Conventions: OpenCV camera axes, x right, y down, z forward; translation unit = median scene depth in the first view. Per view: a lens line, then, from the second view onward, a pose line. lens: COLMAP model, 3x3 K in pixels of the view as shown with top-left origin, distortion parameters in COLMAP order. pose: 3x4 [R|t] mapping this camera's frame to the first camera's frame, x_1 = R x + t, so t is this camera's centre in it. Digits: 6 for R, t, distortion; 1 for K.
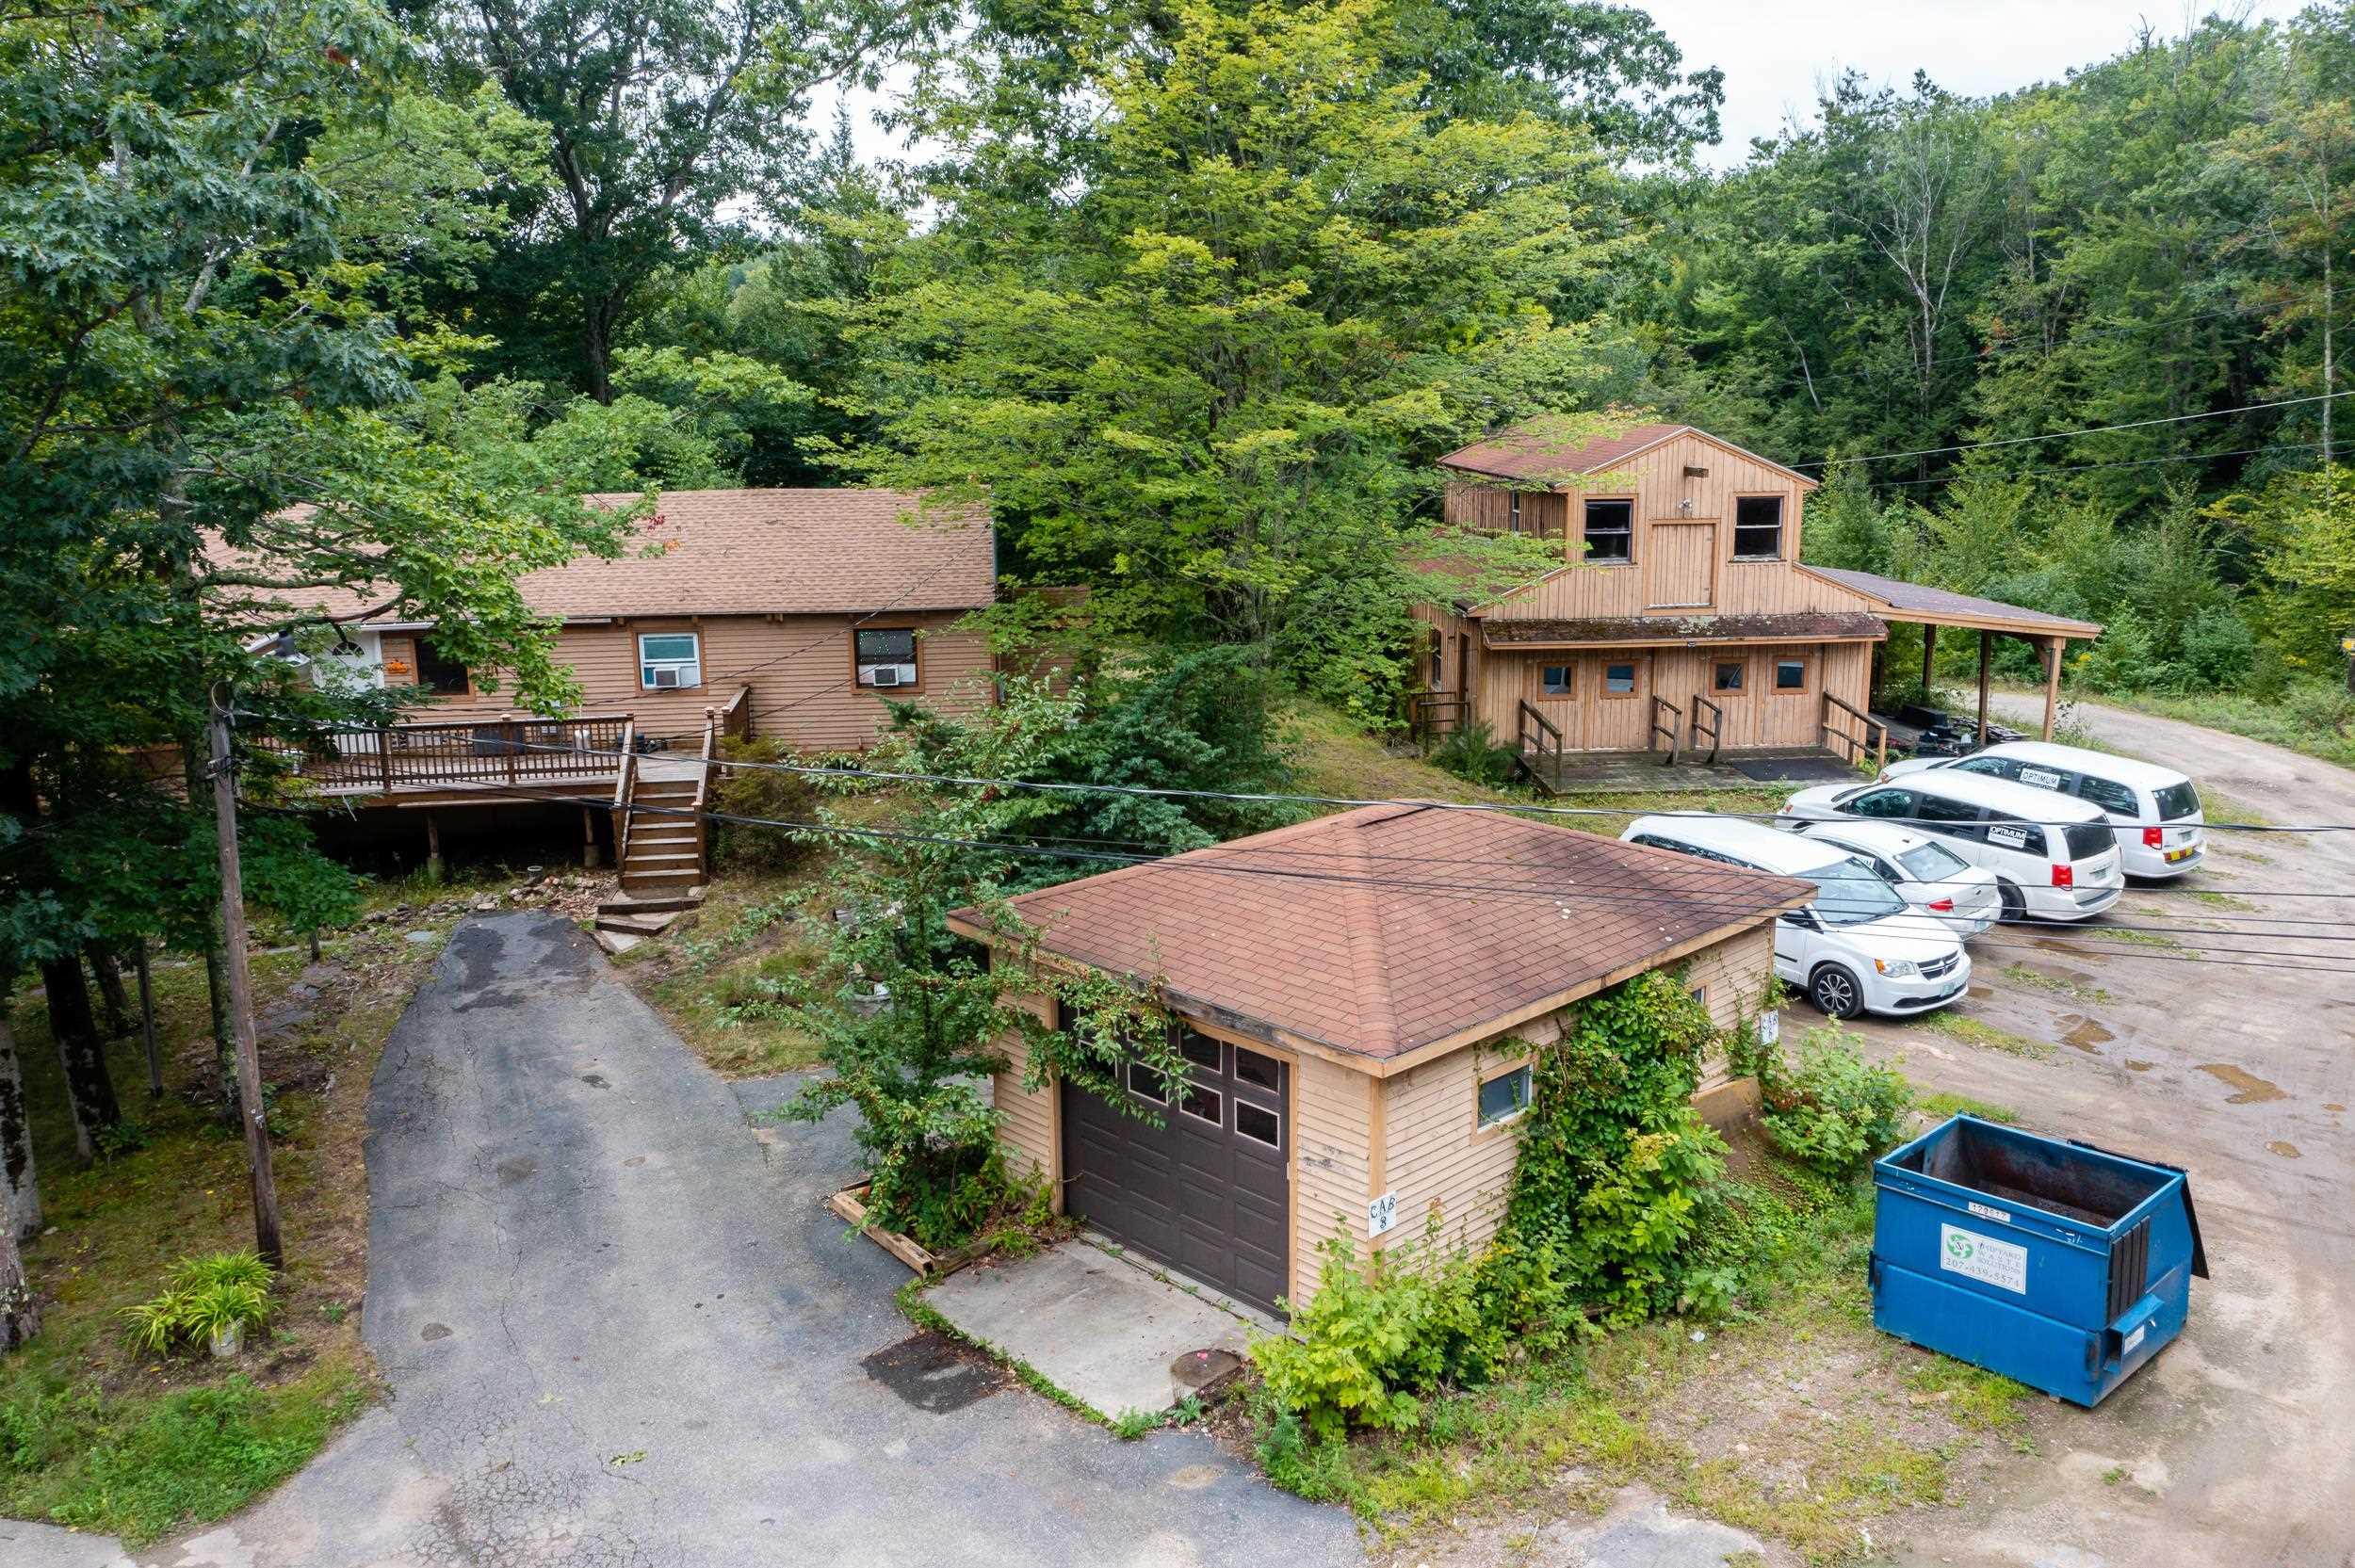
lens RADIAL K [[1932.8, 0, 1177.5], [0, 1932.8, 784.0], [0, 0, 1]] dist [-0.011012, 0.000051]
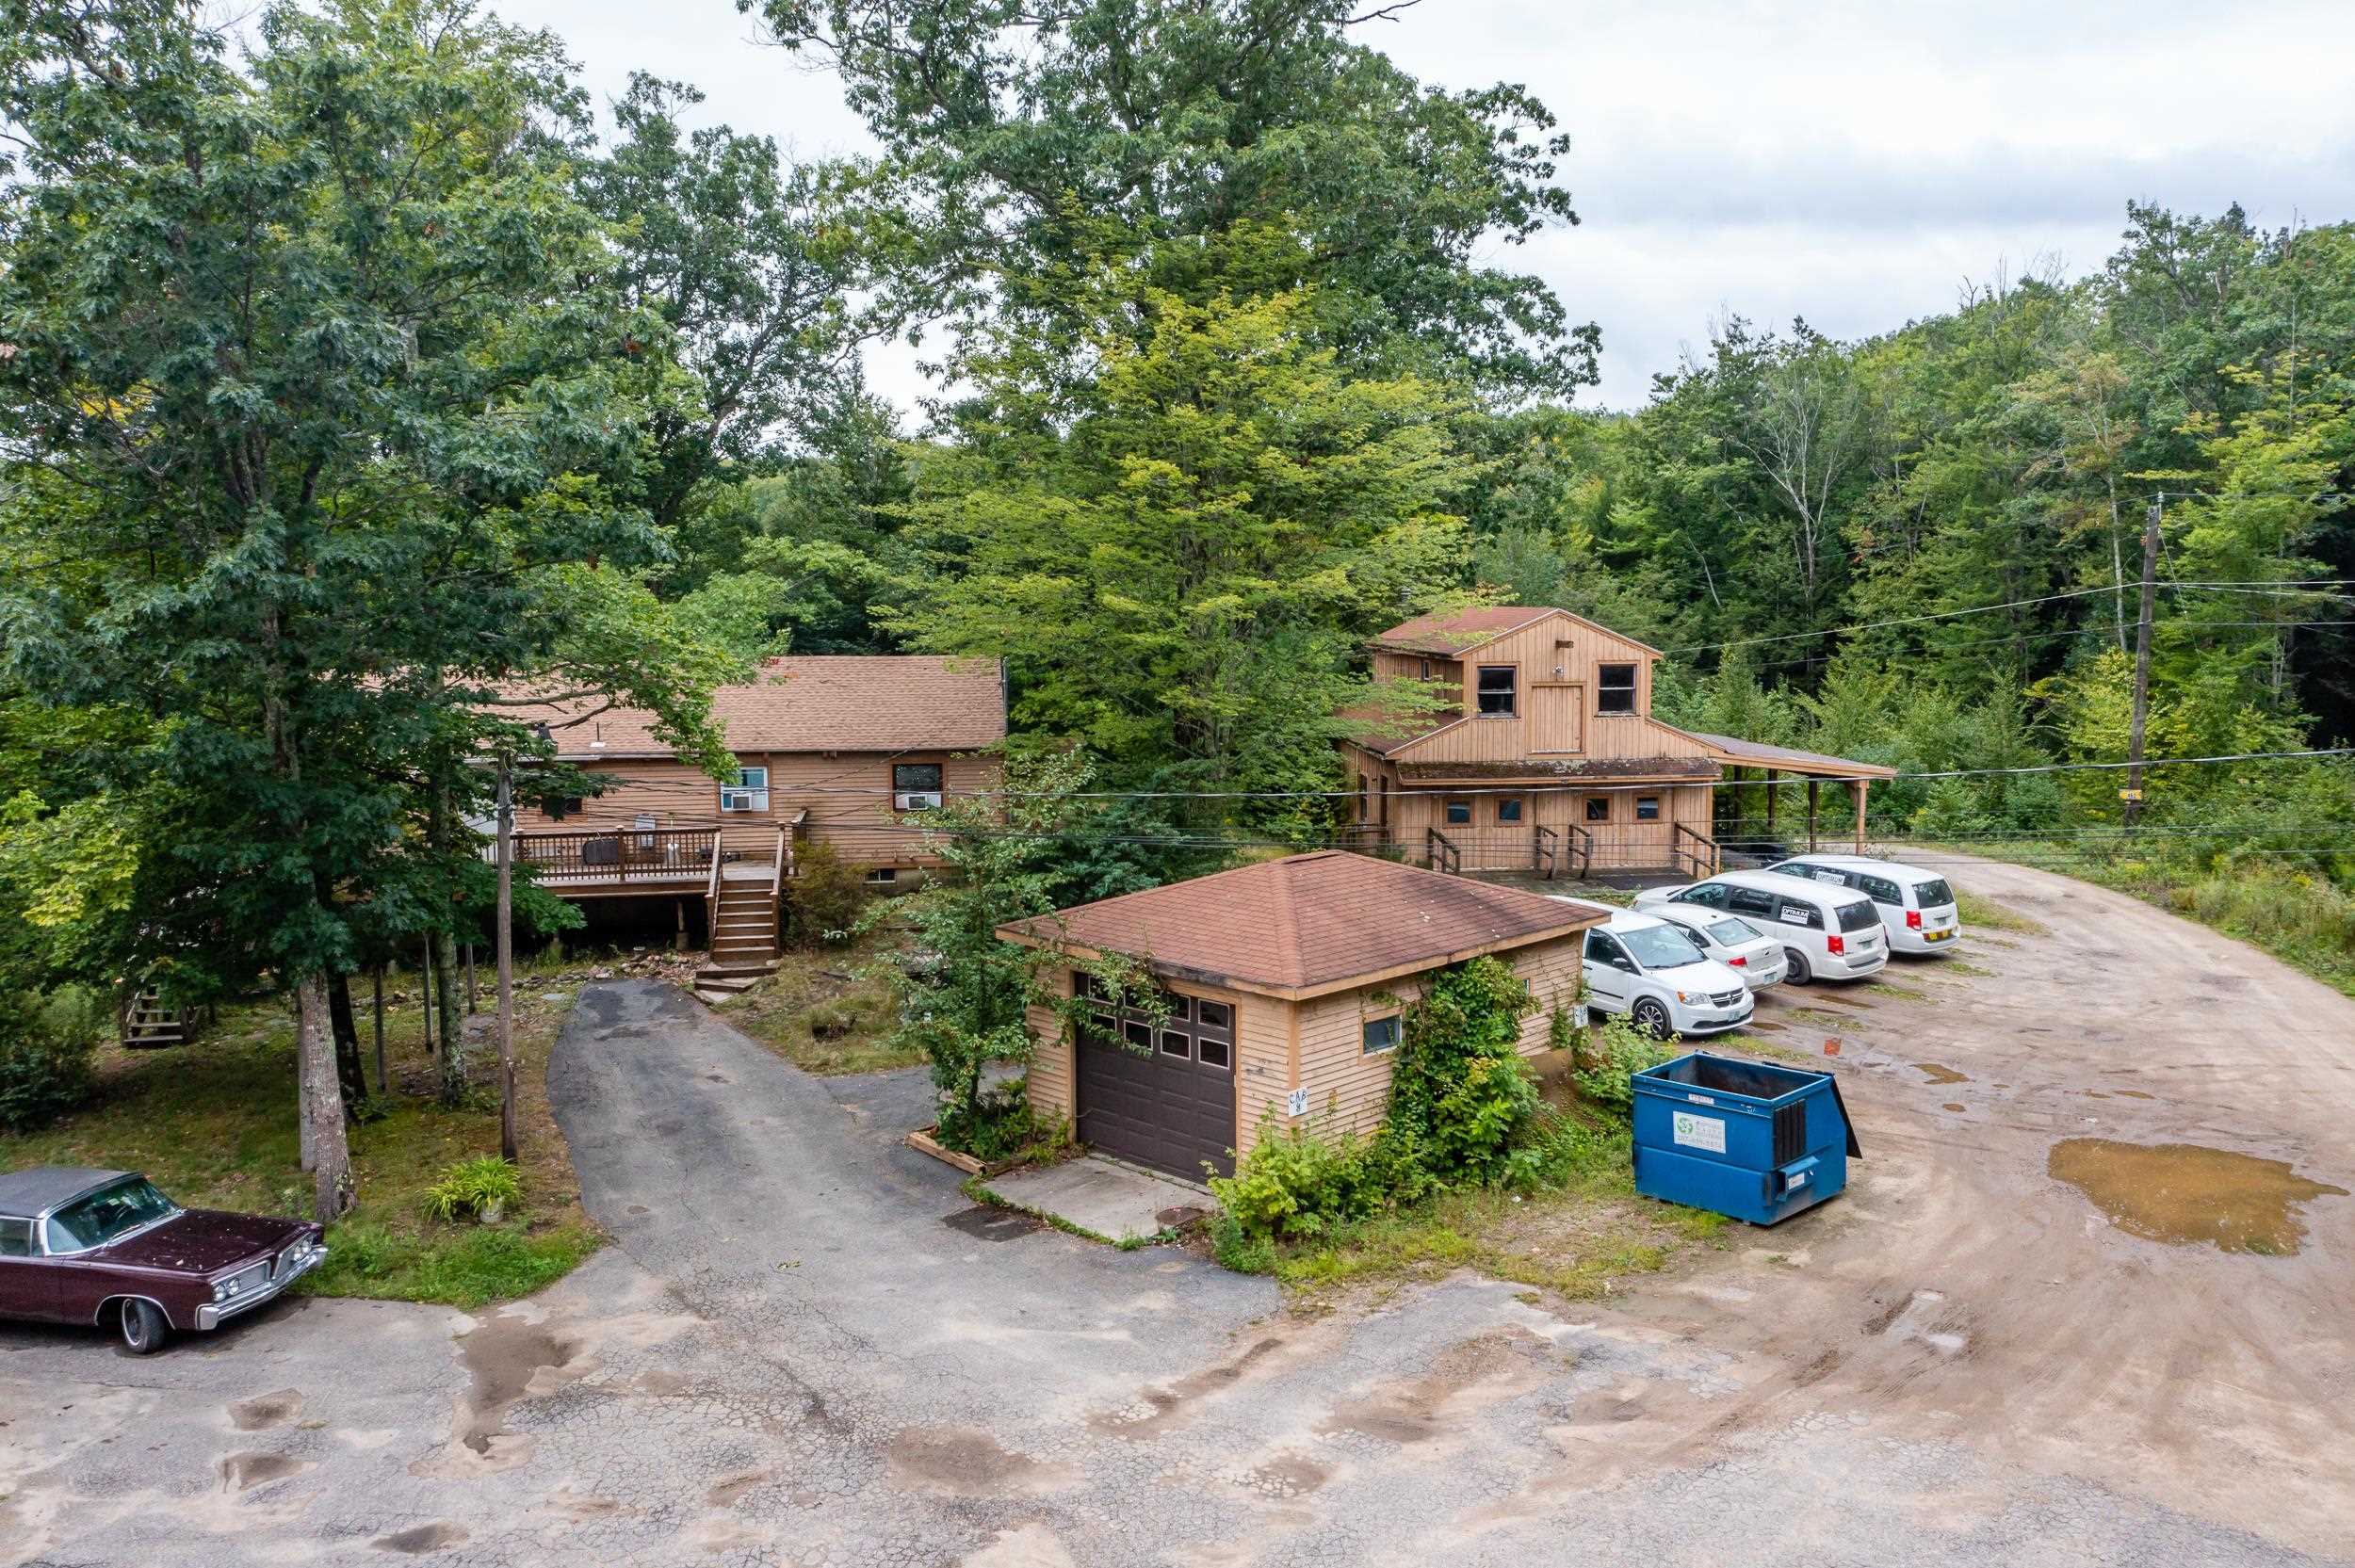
lens RADIAL K [[1932.8, 0, 1177.5], [0, 1932.8, 784.0], [0, 0, 1]] dist [-0.011012, 0.000051]
pose [[0.999795, 0.002608, 0.020098, -0.010246], [-0.000444, 0.994265, -0.106942, 0.080370], [-0.020262, 0.106911, 0.994062, -0.296973]]
